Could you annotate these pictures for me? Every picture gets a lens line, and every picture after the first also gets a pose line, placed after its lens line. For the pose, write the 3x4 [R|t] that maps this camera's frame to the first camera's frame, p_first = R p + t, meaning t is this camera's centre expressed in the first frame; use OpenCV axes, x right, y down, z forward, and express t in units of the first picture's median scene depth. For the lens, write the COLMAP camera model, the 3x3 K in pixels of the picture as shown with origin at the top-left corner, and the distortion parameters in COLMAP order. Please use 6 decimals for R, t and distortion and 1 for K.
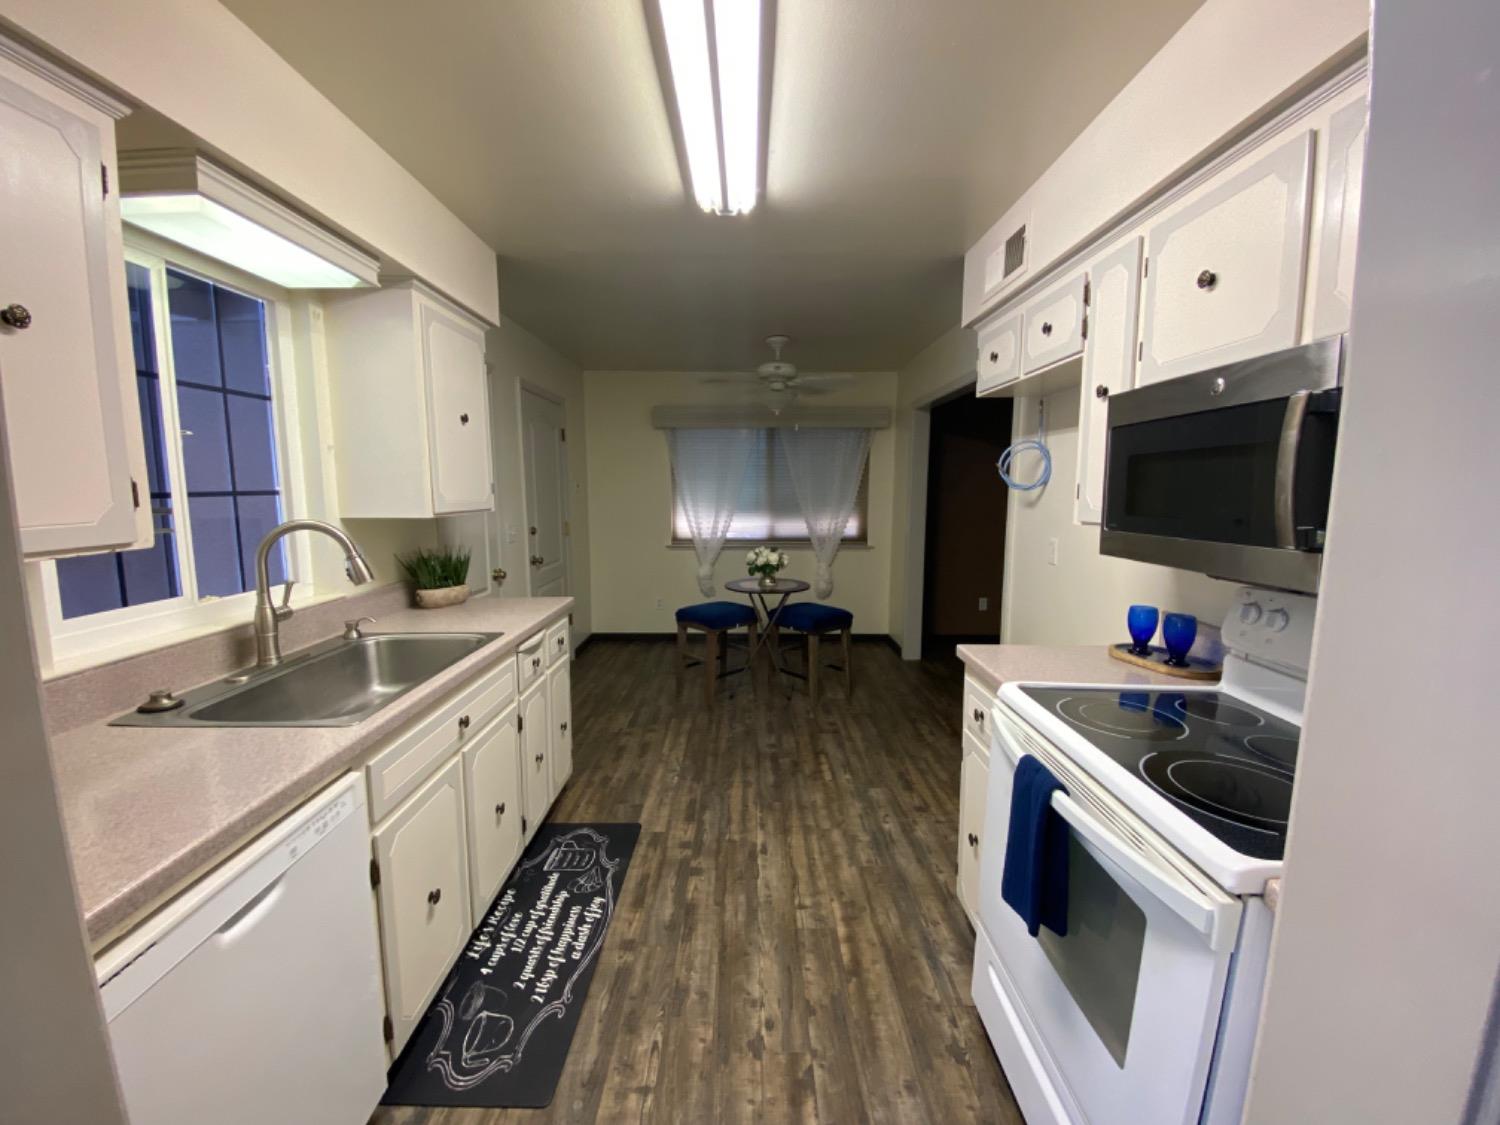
lens RADIAL K [[602.4, 0, 741.7], [0, 602.4, 559.1], [0, 0, 1]] dist [-0.000436, -0.000122]
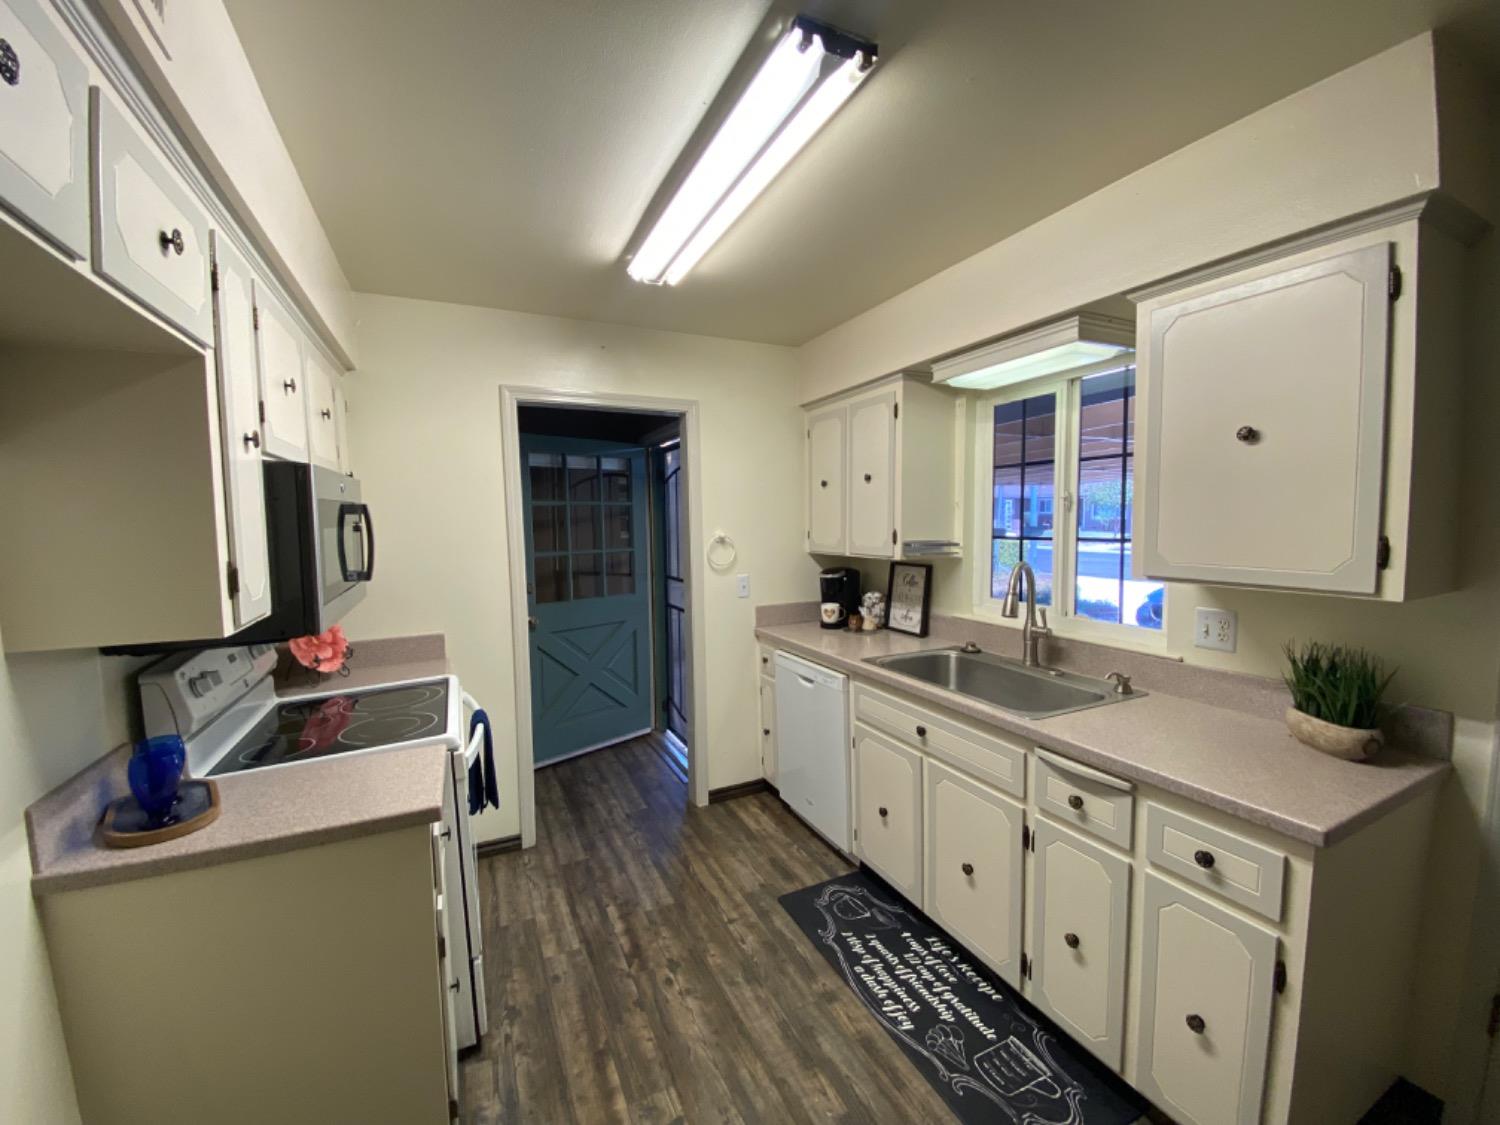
lens RADIAL K [[602.4, 0, 749.7], [0, 602.4, 557.8], [0, 0, 1]] dist [-0.000436, -0.000122]
pose [[-0.893728, 0.046774, -0.446165, 0.354545], [-0.038891, 0.982727, 0.180930, -0.263156], [0.446921, 0.179054, -0.876471, 1.743474]]
